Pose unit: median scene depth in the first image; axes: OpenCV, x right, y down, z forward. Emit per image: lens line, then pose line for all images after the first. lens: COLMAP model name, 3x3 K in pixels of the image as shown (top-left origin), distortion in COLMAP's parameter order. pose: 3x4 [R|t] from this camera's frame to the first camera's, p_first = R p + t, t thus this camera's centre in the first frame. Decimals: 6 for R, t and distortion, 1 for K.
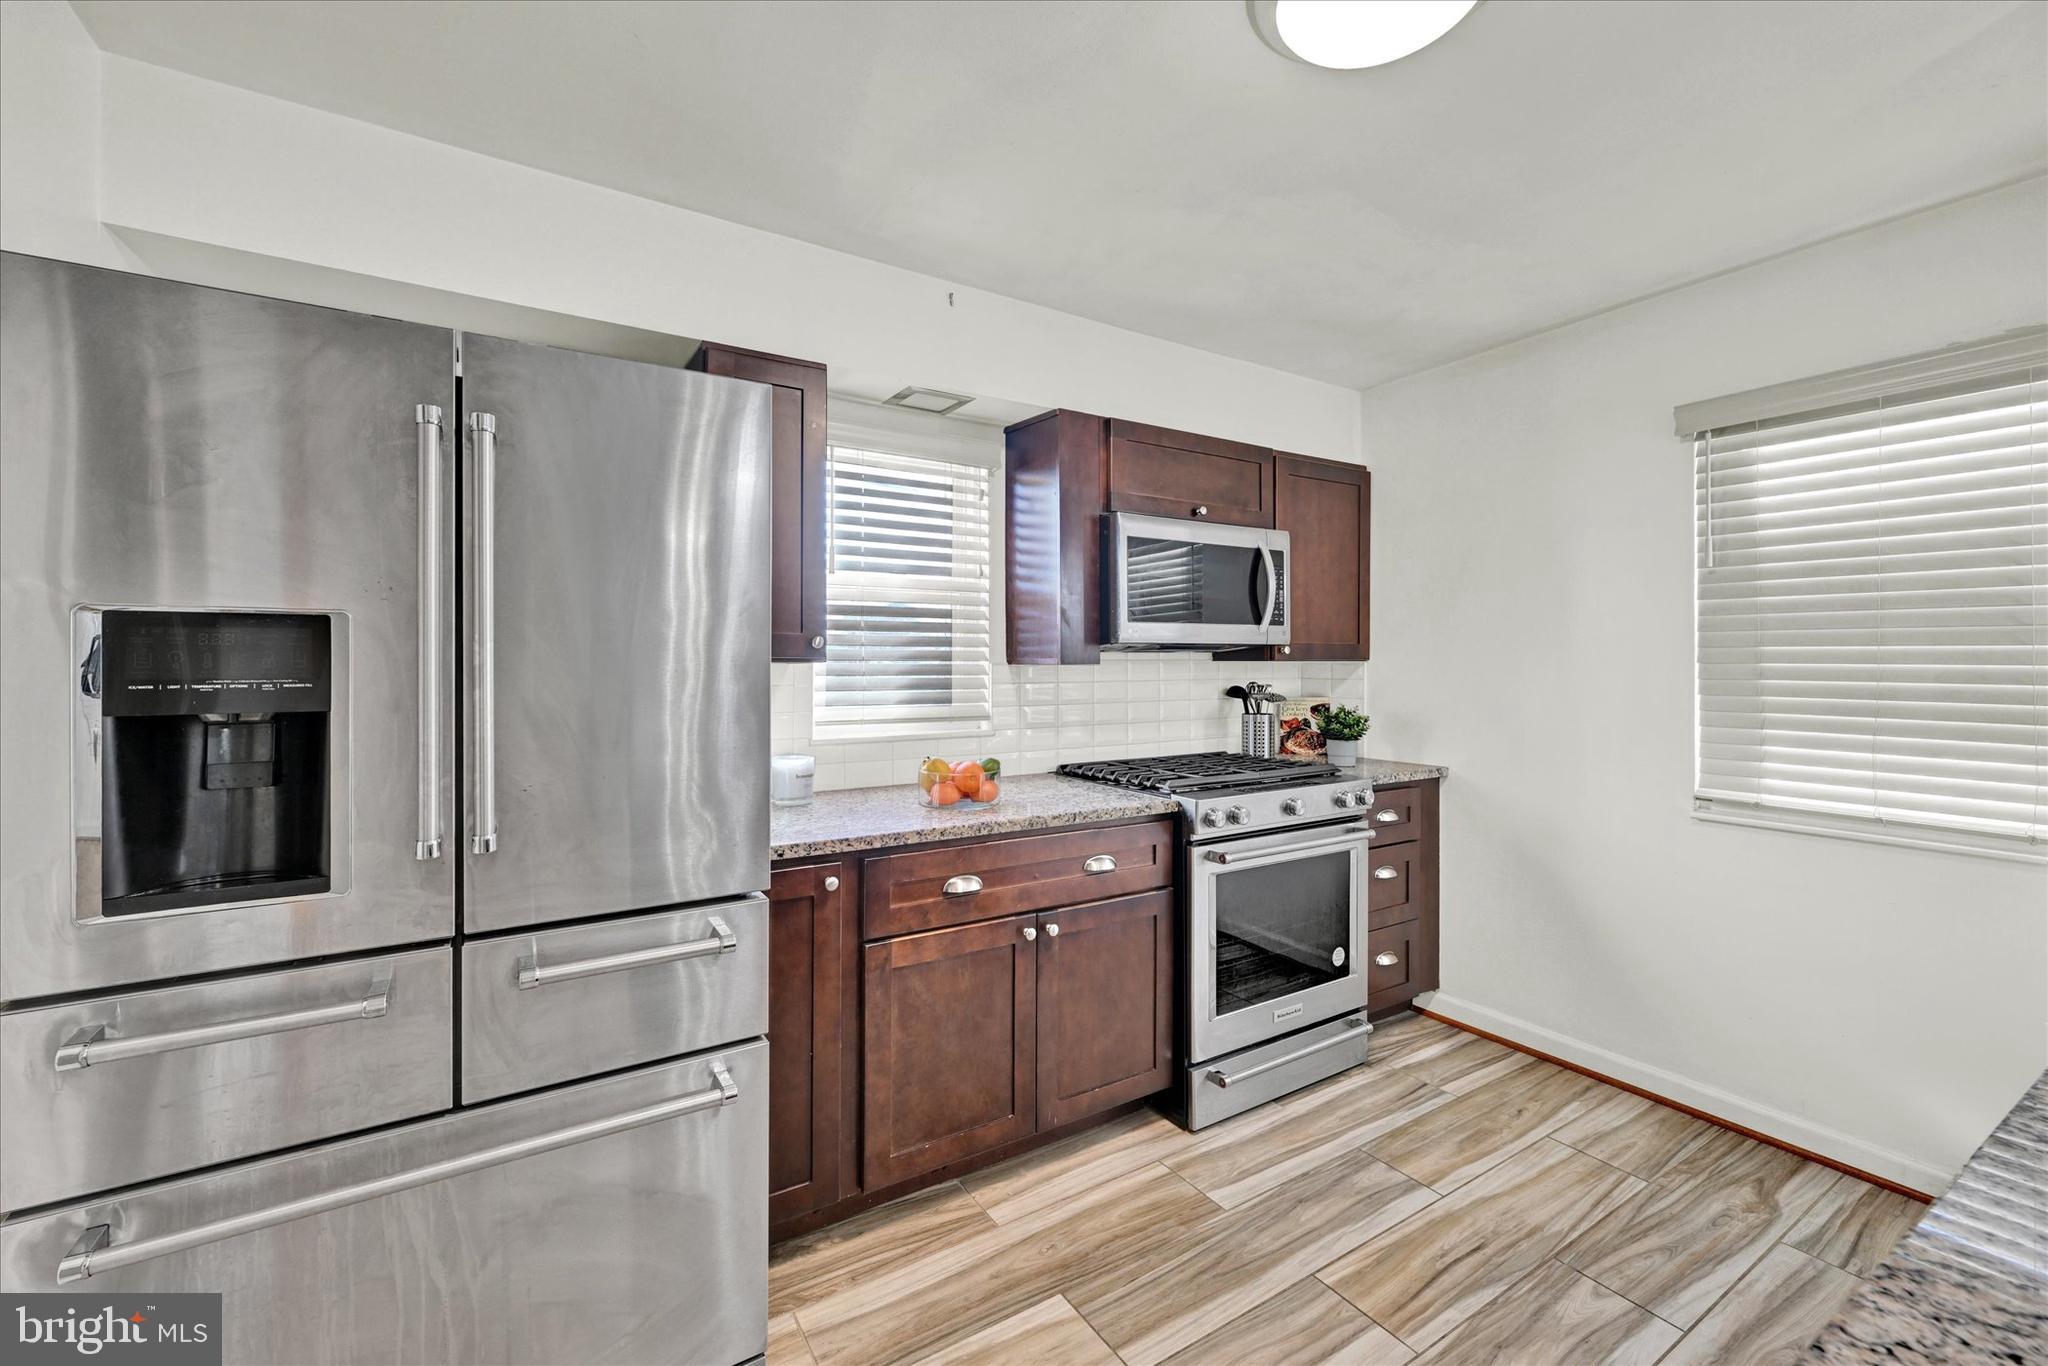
lens RADIAL K [[834.1, 0, 1003.9], [0, 834.1, 659.6], [0, 0, 1]] dist [0.000256, -0.000144]
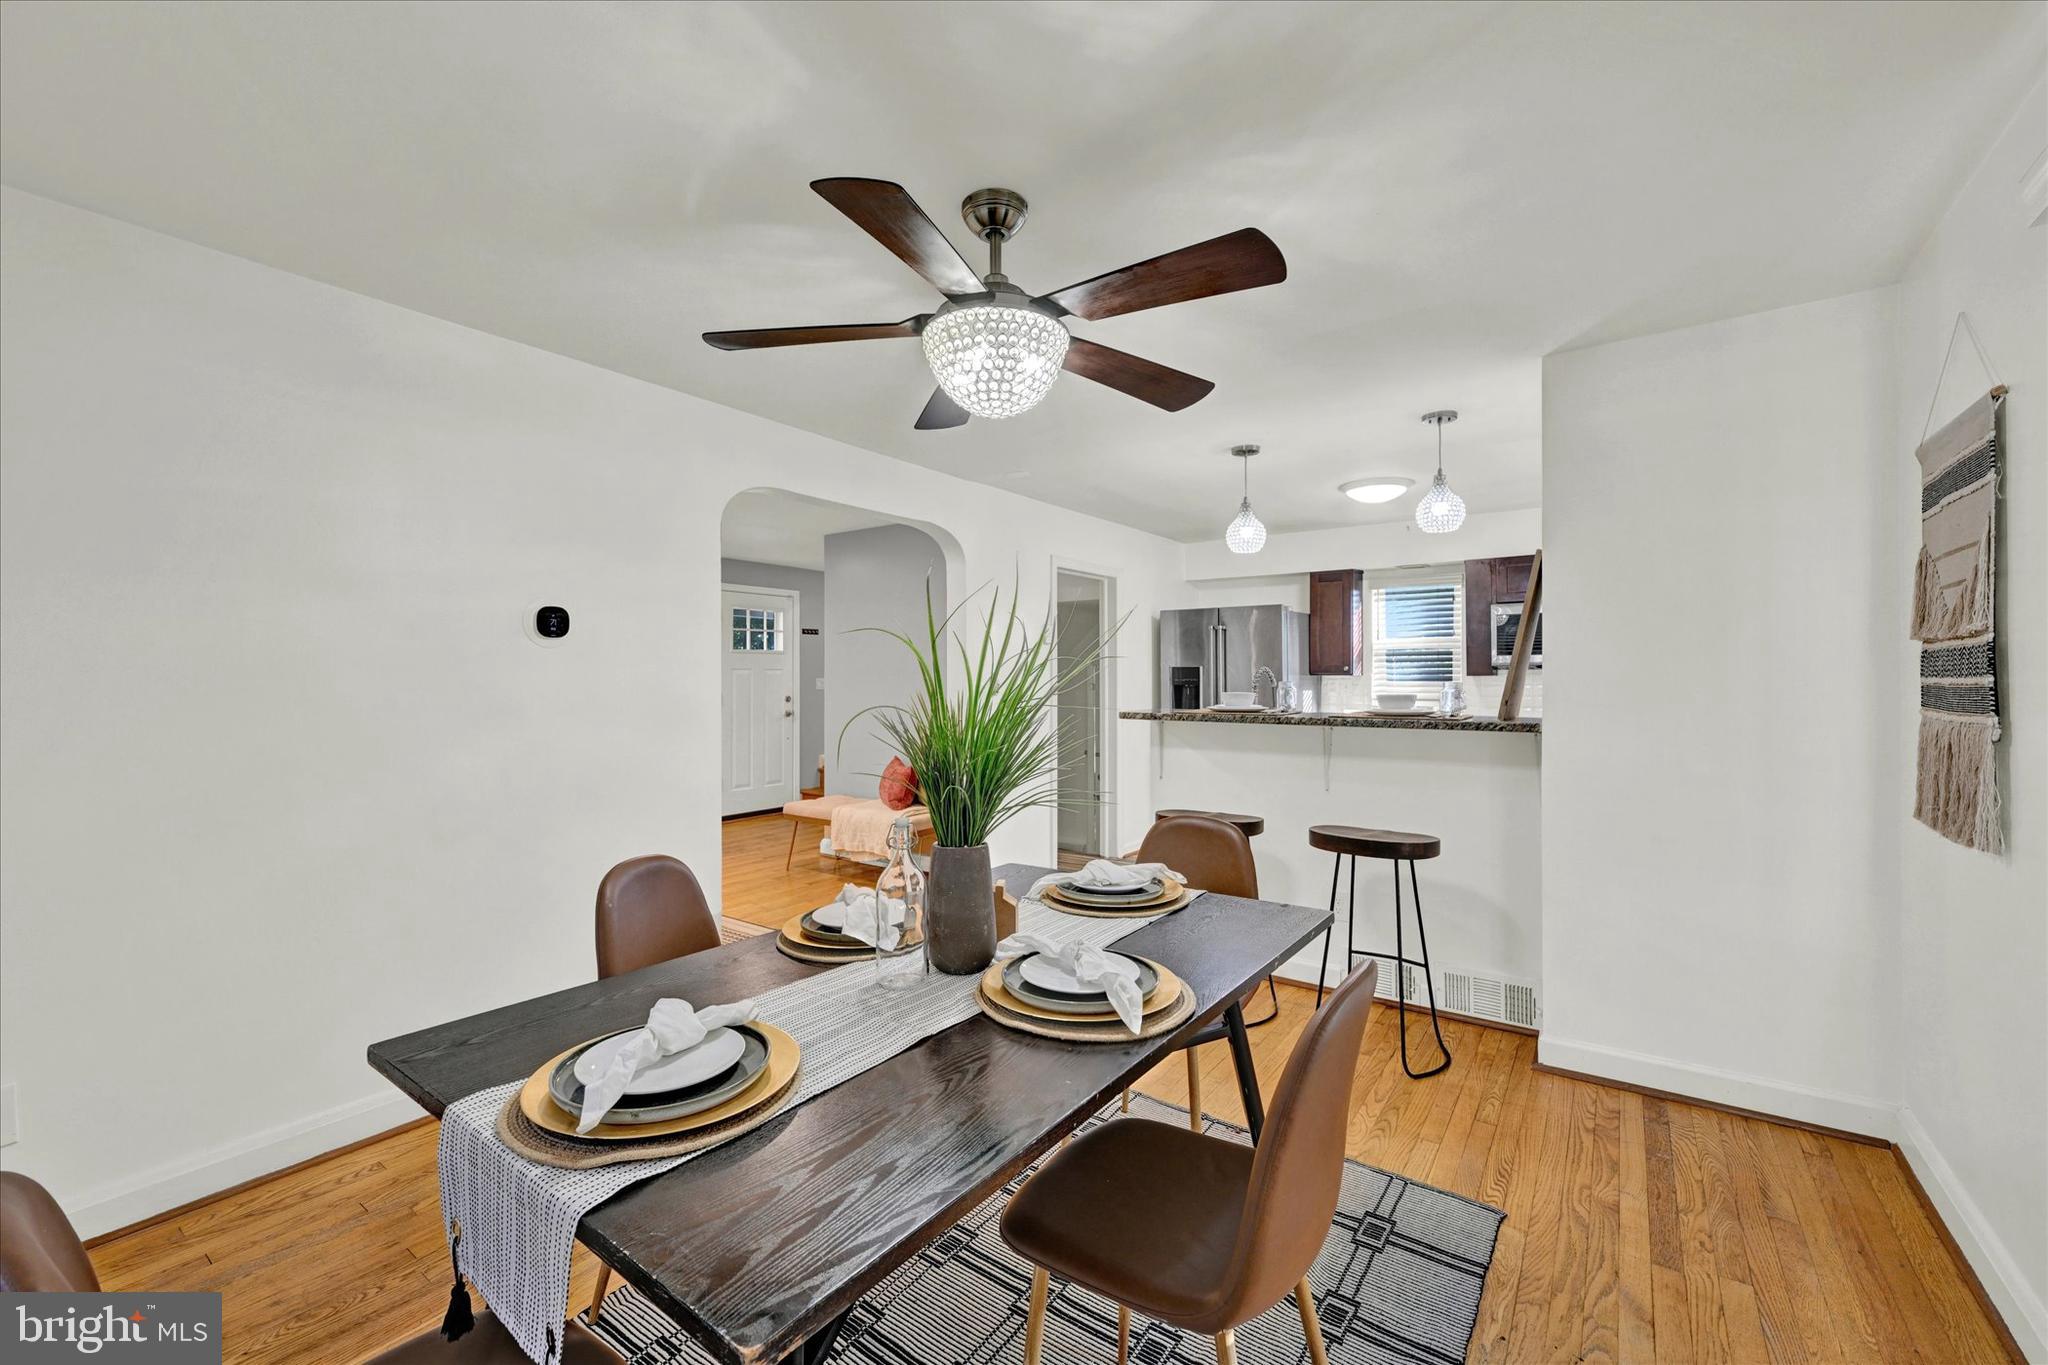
lens RADIAL K [[836.0, 0, 1007.0], [0, 836.0, 679.0], [0, 0, 1]] dist [-0.013114, 0.005872]
pose [[0.381278, 0.001148, -0.924460, 1.827519], [0.006779, 0.999969, 0.004037, -0.004487], [0.924436, -0.007806, 0.381258, -1.081698]]
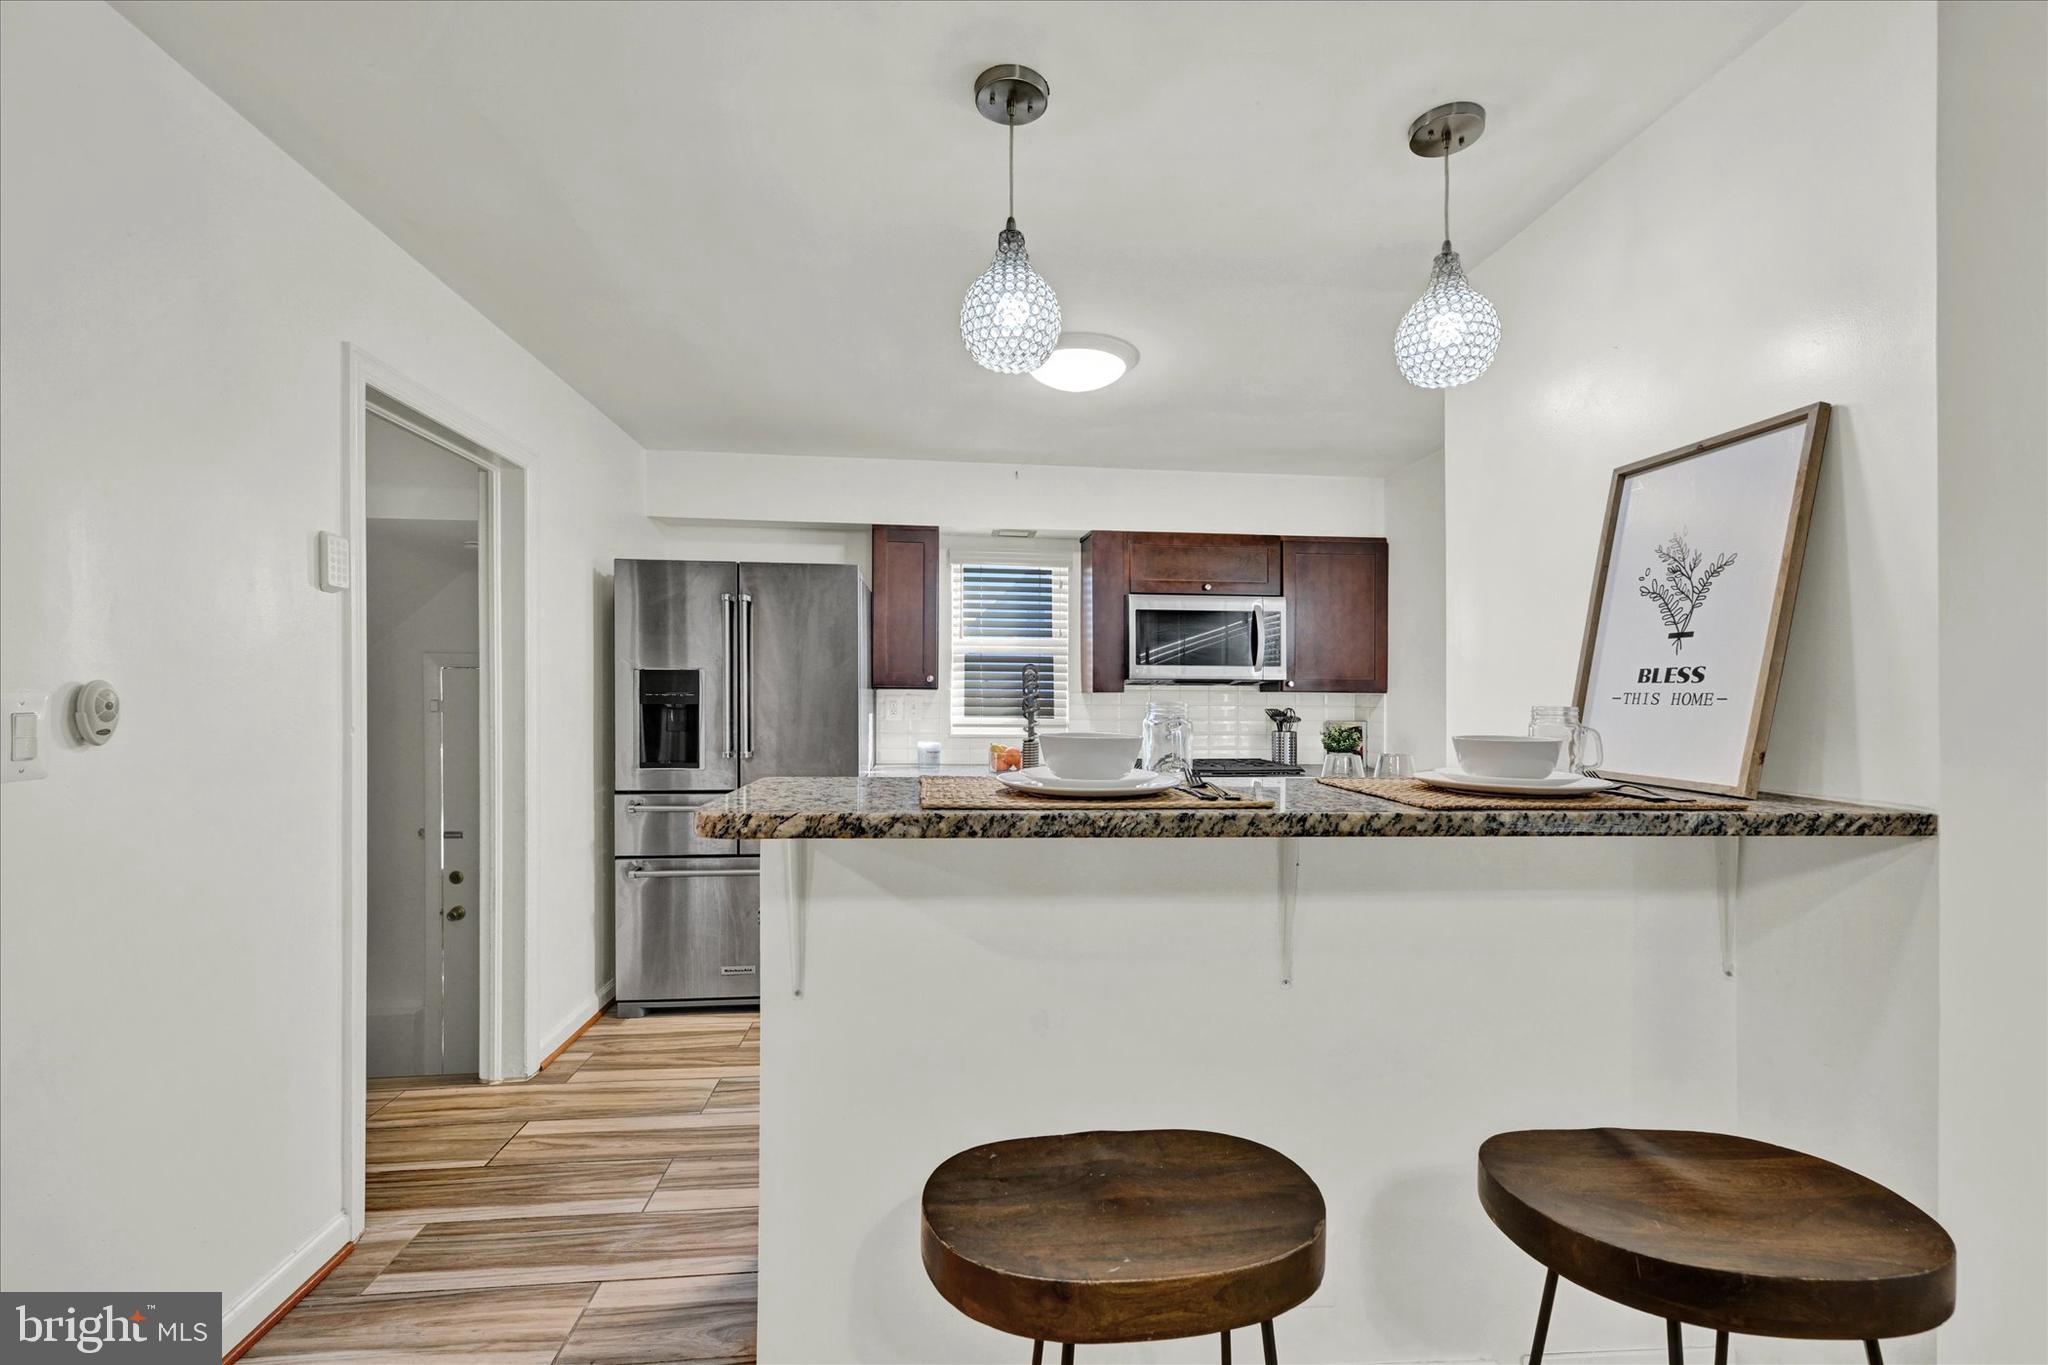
lens RADIAL K [[838.2, 0, 1023.9], [0, 838.2, 700.2], [0, 0, 1]] dist [-0.001871, -0.000074]
pose [[0.899952, 0.010747, -0.435857, 0.722707], [-0.006921, 0.999922, 0.010364, 0.005328], [0.435935, -0.006311, 0.899956, -0.547304]]
